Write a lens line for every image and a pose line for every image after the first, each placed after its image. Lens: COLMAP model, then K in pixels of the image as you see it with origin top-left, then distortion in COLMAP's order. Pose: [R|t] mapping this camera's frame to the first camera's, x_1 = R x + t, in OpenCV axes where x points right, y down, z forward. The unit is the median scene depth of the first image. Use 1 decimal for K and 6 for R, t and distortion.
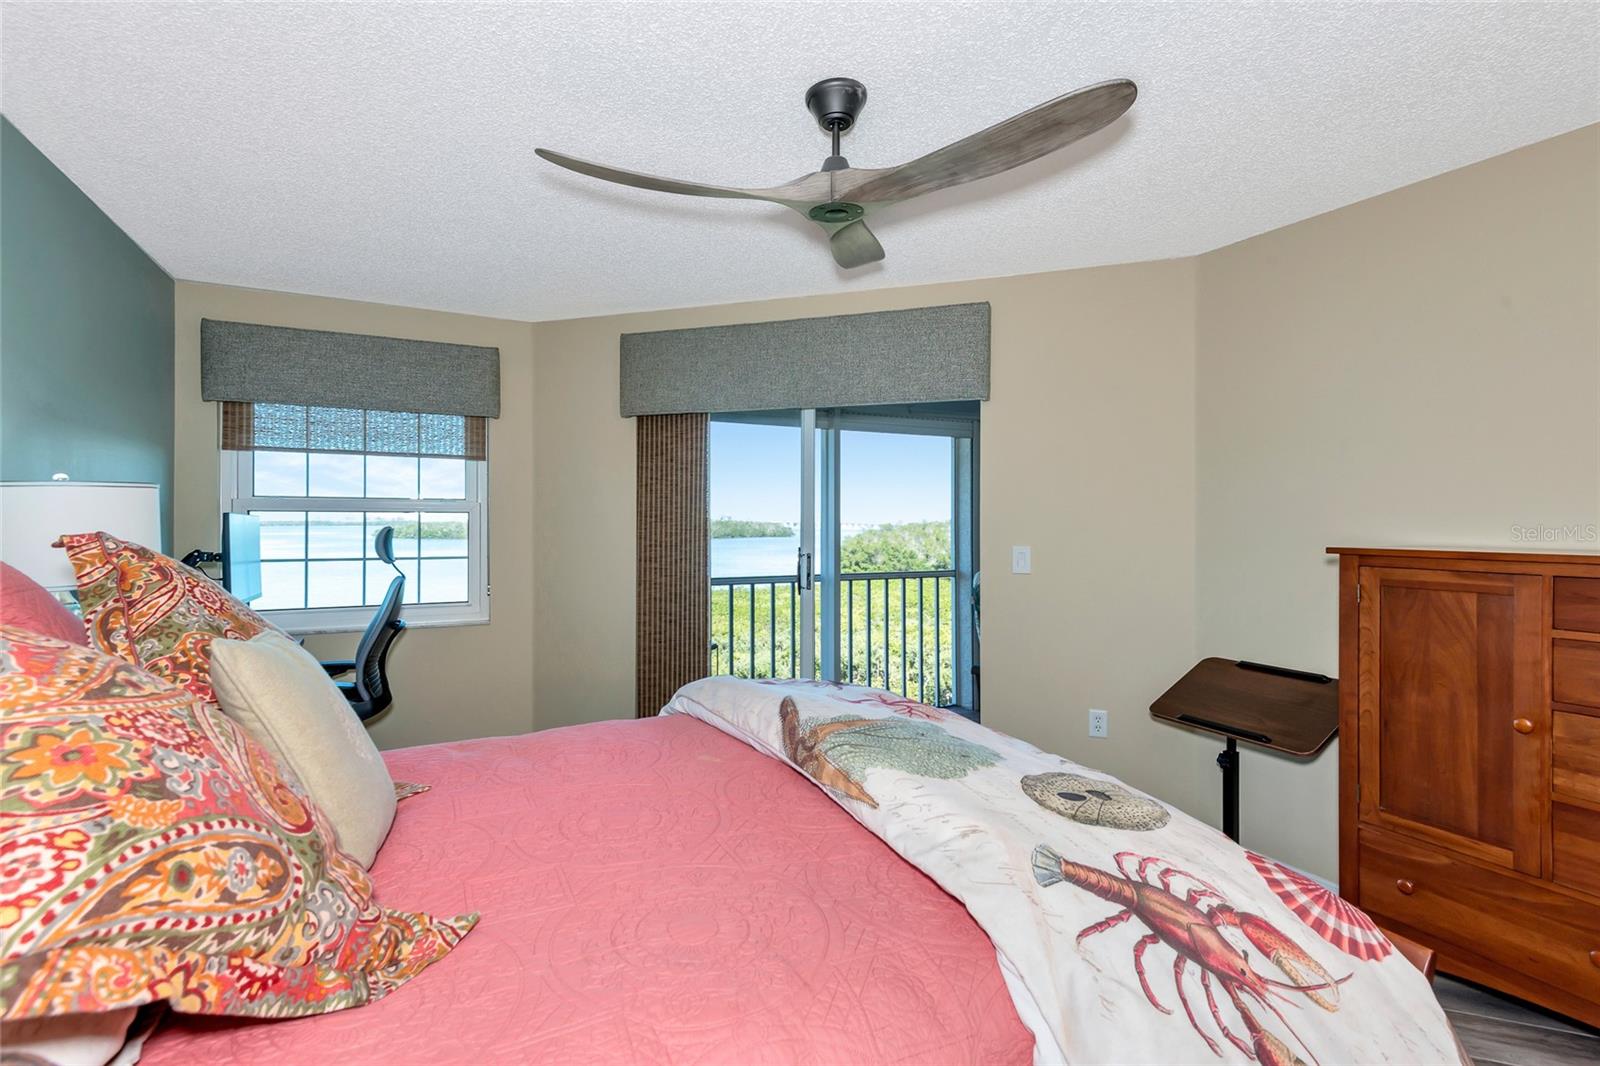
lens RADIAL K [[737.1, 0, 785.0], [0, 737.1, 522.3], [0, 0, 1]] dist [0.018875, -0.014894]
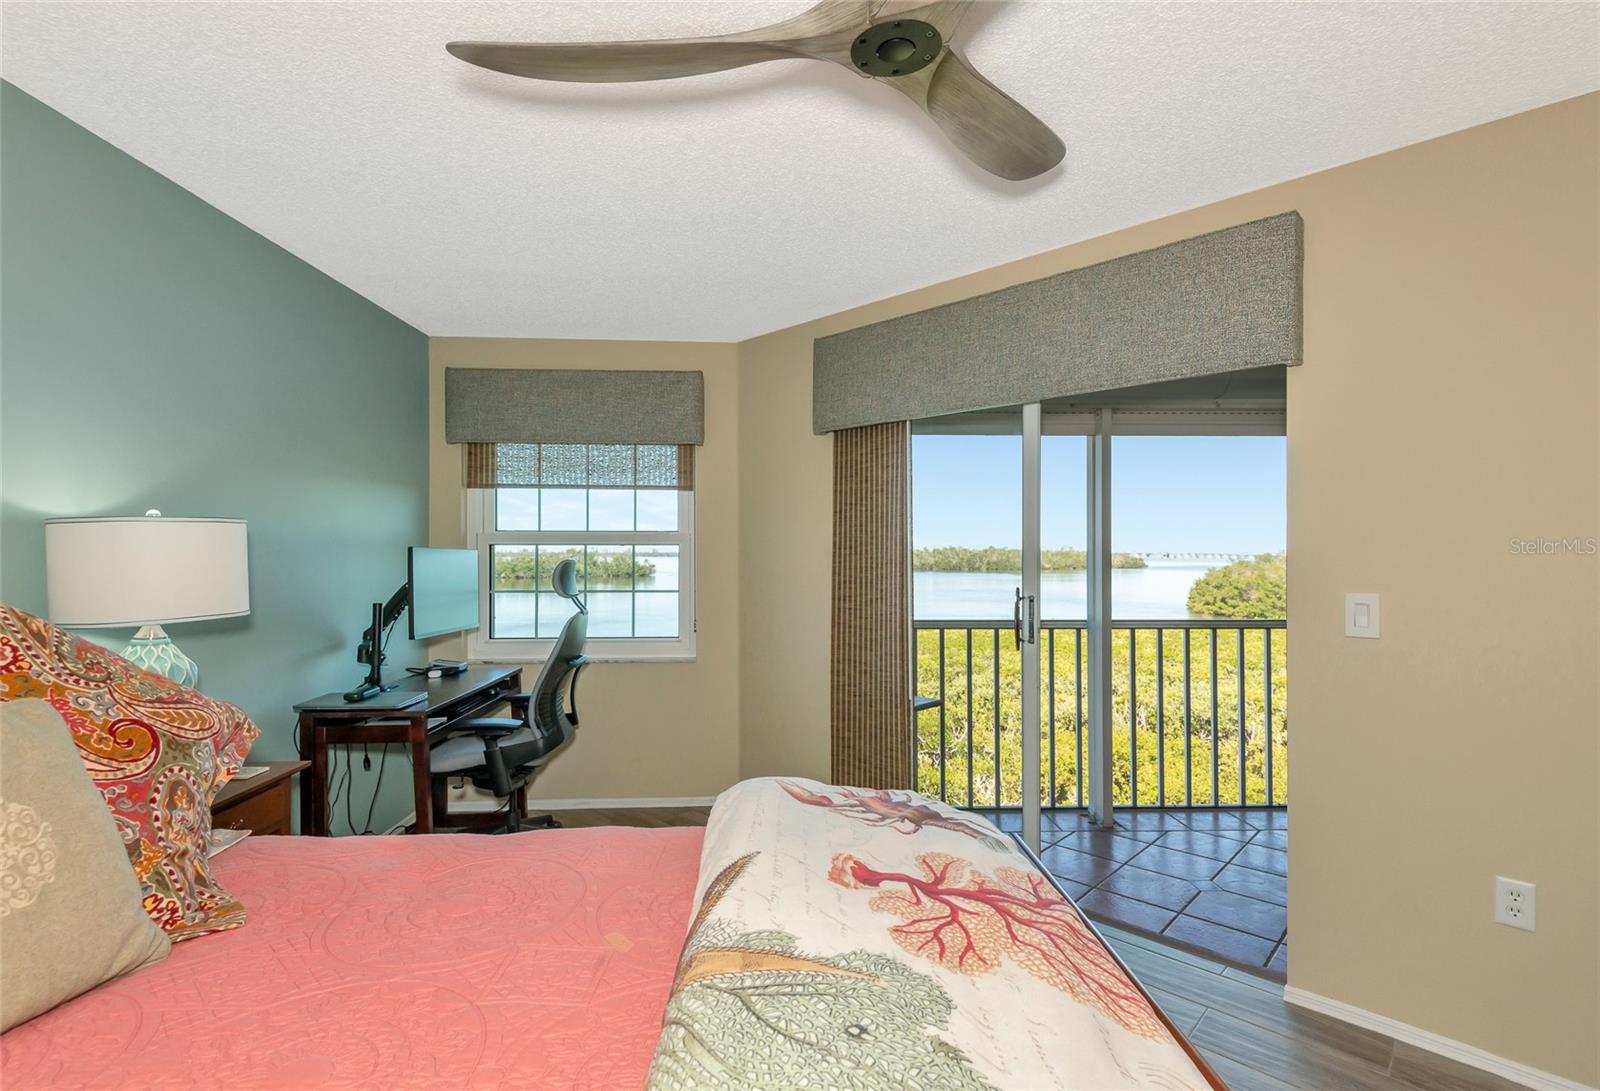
lens RADIAL K [[734.3, 0, 803.0], [0, 734.3, 556.9], [0, 0, 1]] dist [0.004098, -0.001645]
pose [[0.910090, 0.000335, -0.414410, 0.129719], [0.001964, 0.999985, 0.005122, -0.001452], [0.414405, -0.005475, 0.910076, 0.207528]]
